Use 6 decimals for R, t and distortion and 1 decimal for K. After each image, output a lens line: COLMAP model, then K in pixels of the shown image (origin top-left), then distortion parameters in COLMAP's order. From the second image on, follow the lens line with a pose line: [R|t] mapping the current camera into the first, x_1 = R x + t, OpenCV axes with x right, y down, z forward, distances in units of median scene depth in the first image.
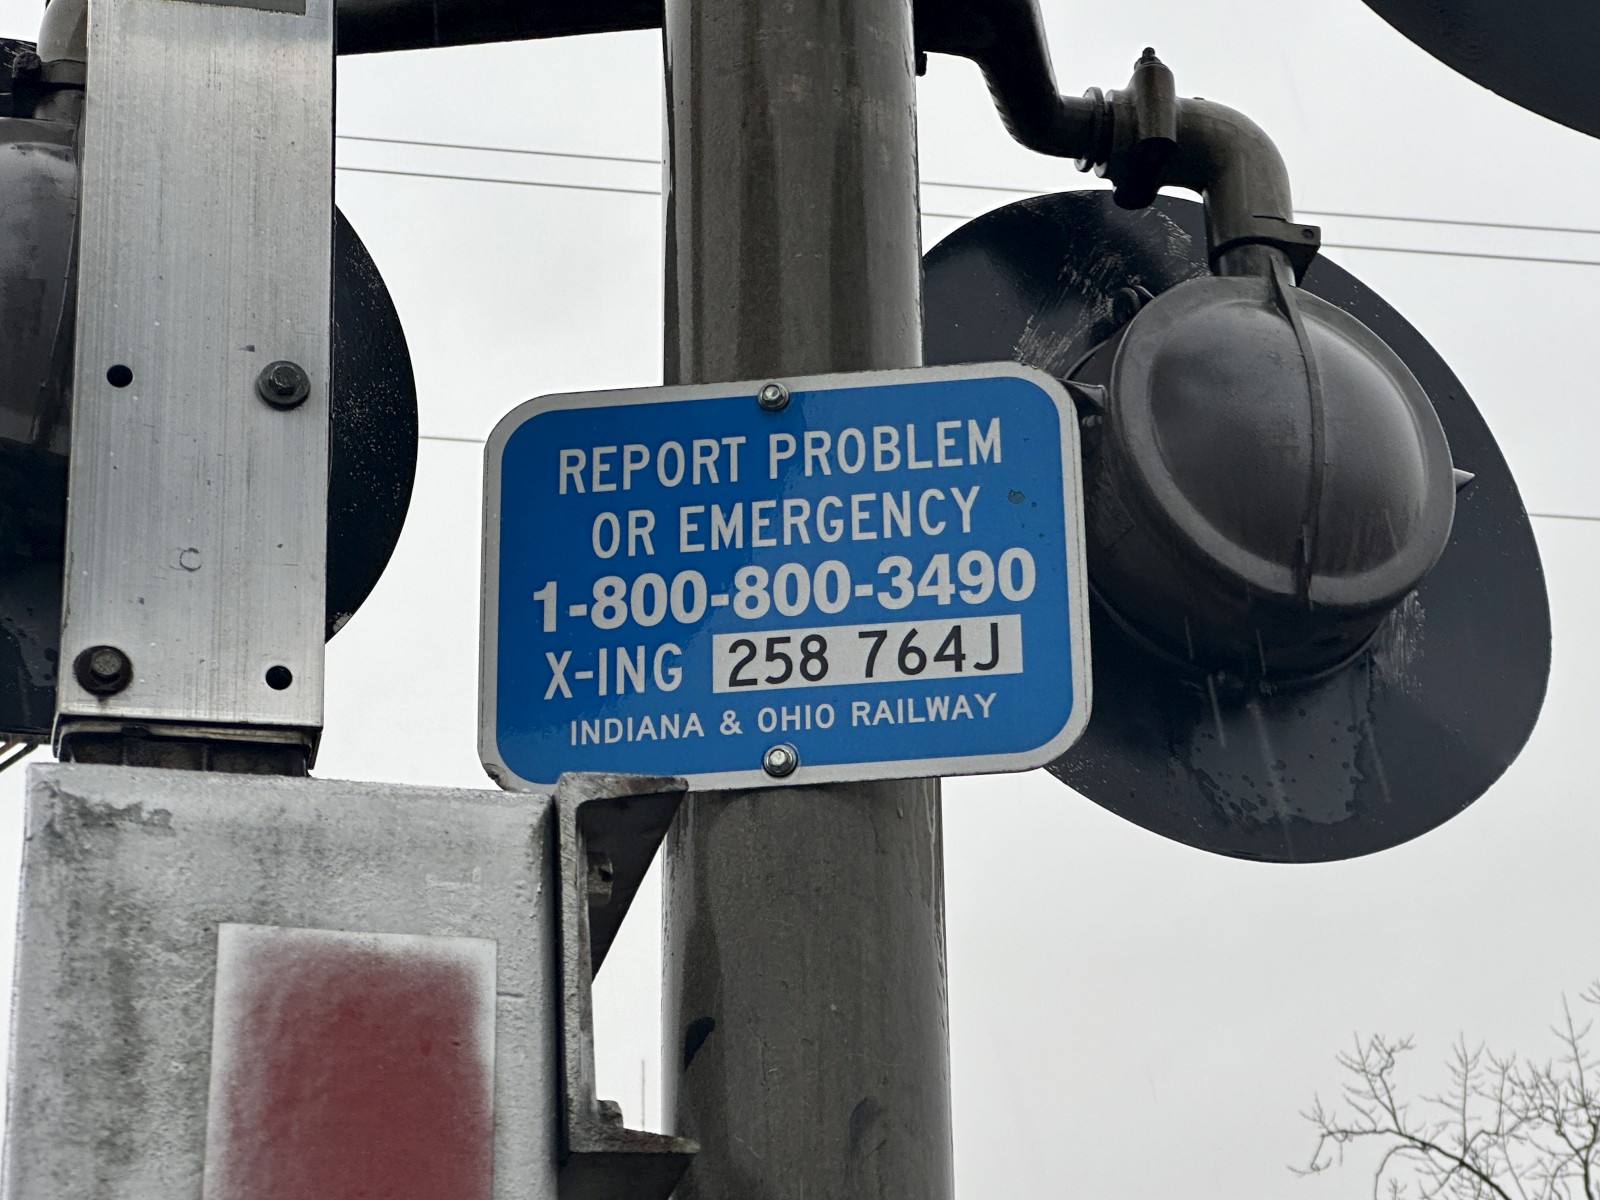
lens RADIAL K [[3872.2, 0, 792.6], [0, 3872.2, 586.2], [0, 0, 1]] dist [-0.043540, 0.000000]
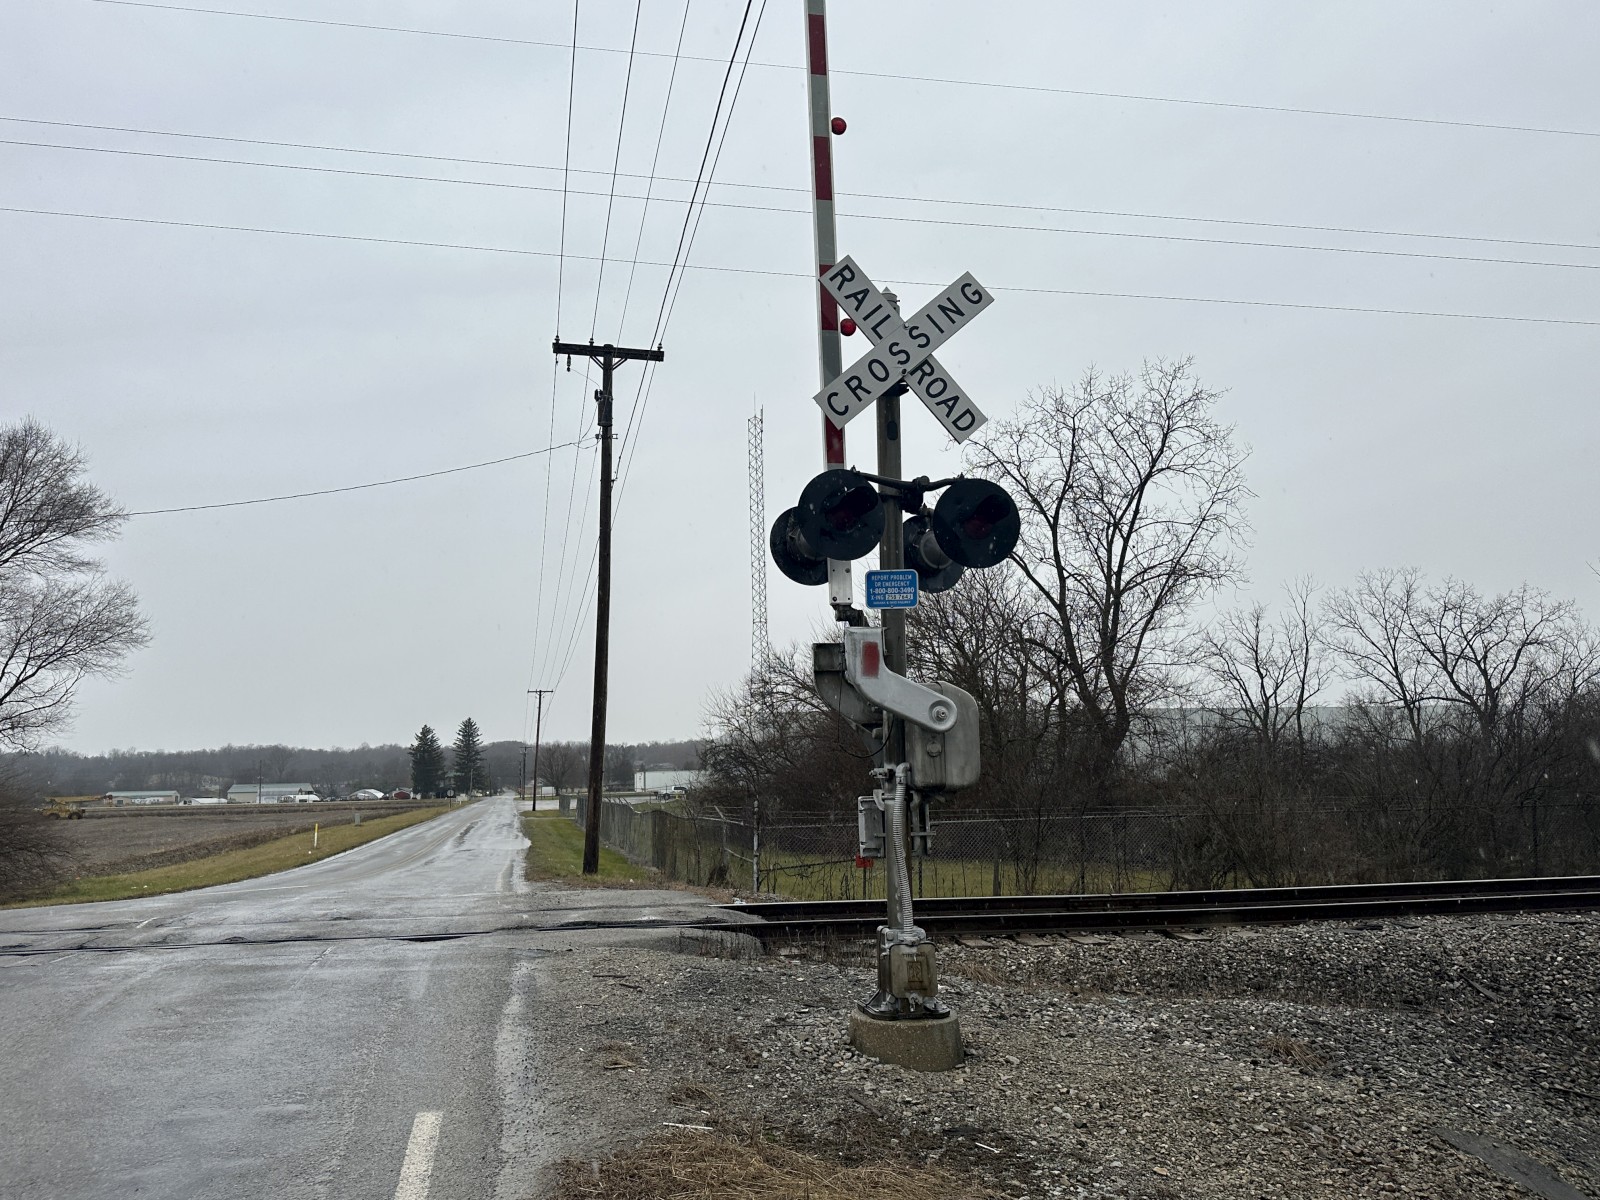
lens RADIAL K [[1161.3, 0, 801.9], [0, 1161.3, 595.3], [0, 0, 1]] dist [0.064573, -0.091232]
pose [[0.999947, 0.005655, 0.008601, -0.298220], [-0.008042, 0.950784, 0.309749, -1.045591], [-0.006426, -0.309802, 0.950779, -2.274029]]
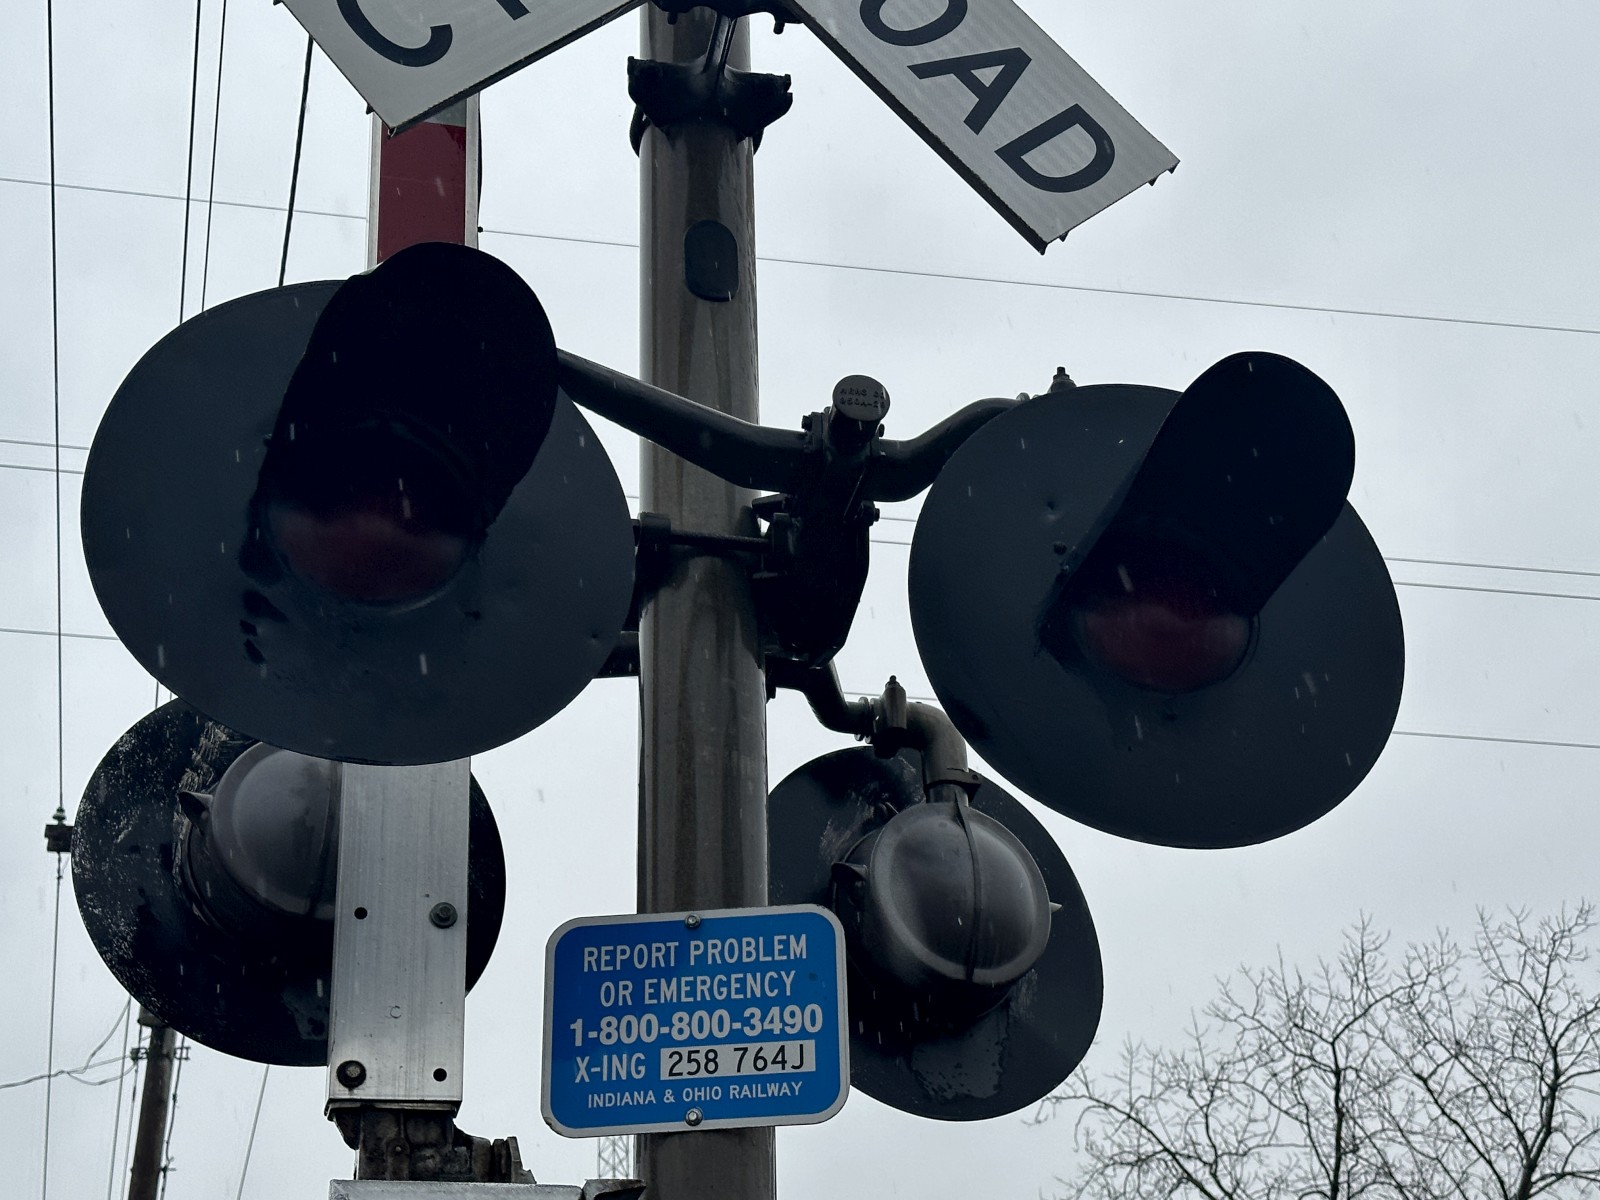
lens RADIAL K [[2421.2, 0, 815.0], [0, 2421.2, 594.5], [0, 0, 1]] dist [0.111047, 0.000000]
pose [[0.999191, 0.006223, 0.039734, 0.007469], [-0.004046, 0.998498, -0.054641, -0.151003], [-0.040014, 0.054436, 0.997715, -0.260898]]
